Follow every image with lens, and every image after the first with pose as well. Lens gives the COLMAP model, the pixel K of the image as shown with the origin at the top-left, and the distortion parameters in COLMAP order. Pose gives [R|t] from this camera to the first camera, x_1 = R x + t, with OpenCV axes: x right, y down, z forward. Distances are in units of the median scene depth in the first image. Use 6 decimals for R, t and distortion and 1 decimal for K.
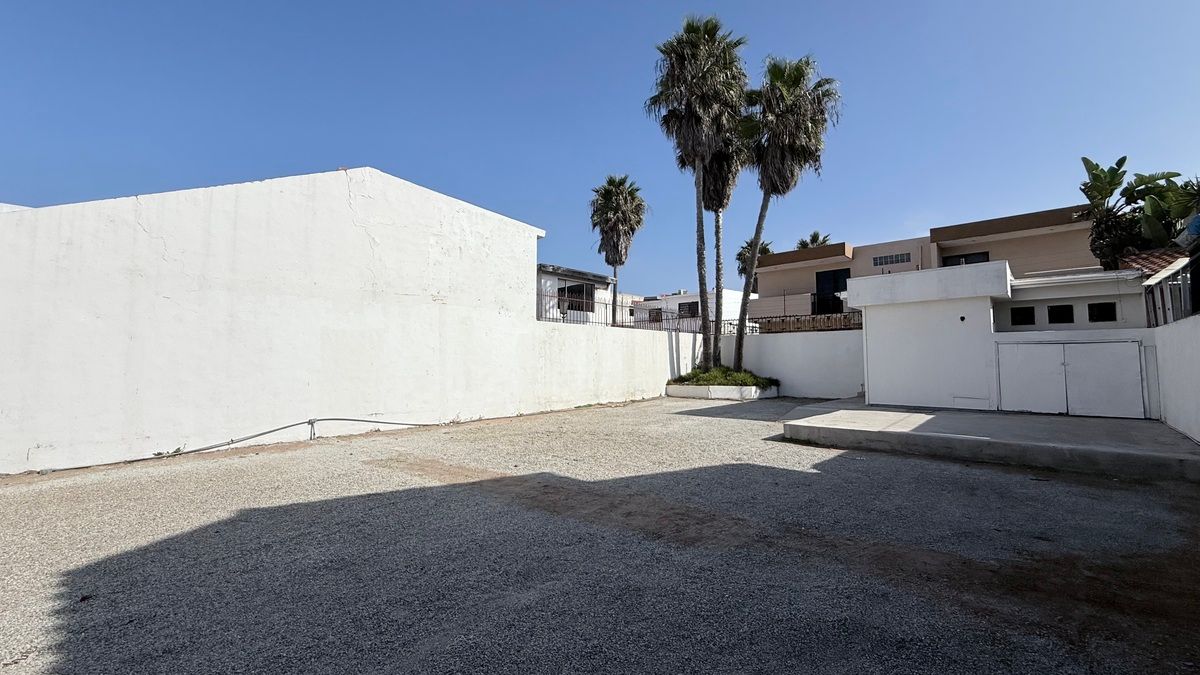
lens RADIAL K [[477.8, 0, 594.4], [0, 477.8, 334.5], [0, 0, 1]] dist [0.000484, 0.000810]
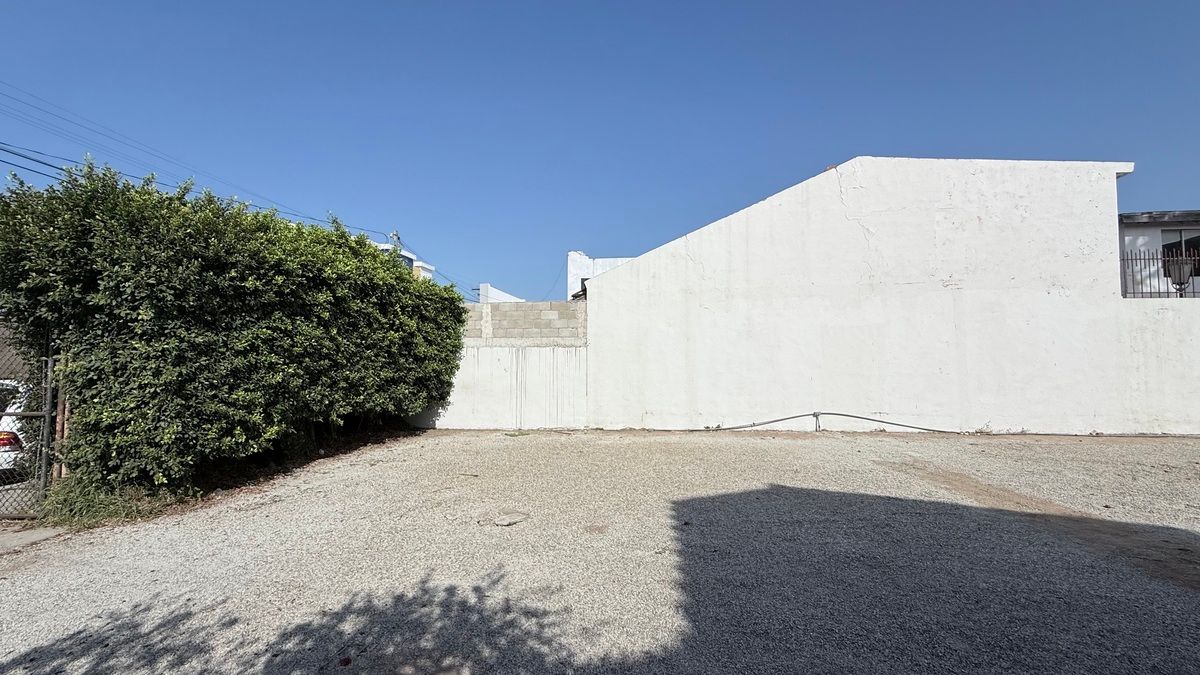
lens RADIAL K [[477.8, 0, 595.8], [0, 477.8, 334.3], [0, 0, 1]] dist [0.000484, 0.000810]
pose [[0.585795, -0.037077, -0.809611, -0.019278], [0.042622, 0.998980, -0.014911, 0.000834], [0.809338, -0.025772, 0.586777, -0.010208]]
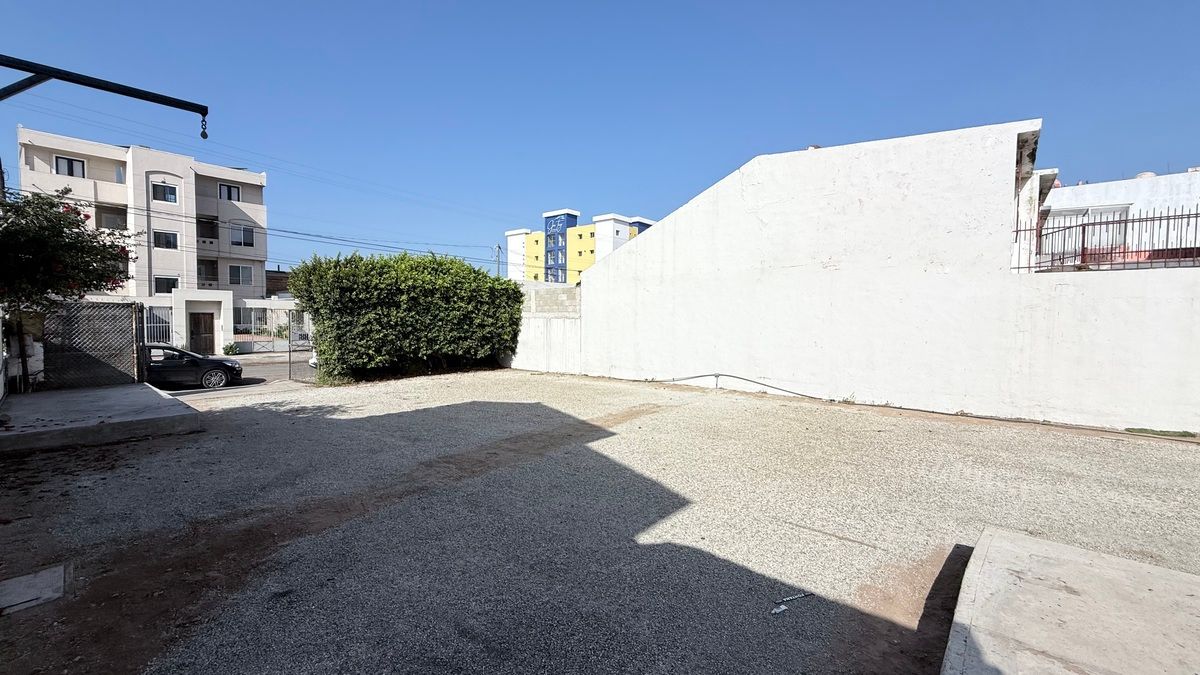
lens RADIAL K [[477.8, 0, 595.0], [0, 477.8, 333.4], [0, 0, 1]] dist [0.000484, 0.000810]
pose [[0.046369, 0.041177, -0.998075, 0.836925], [0.048530, 0.997877, 0.043423, -0.007885], [0.997745, -0.050450, 0.044272, 0.726215]]
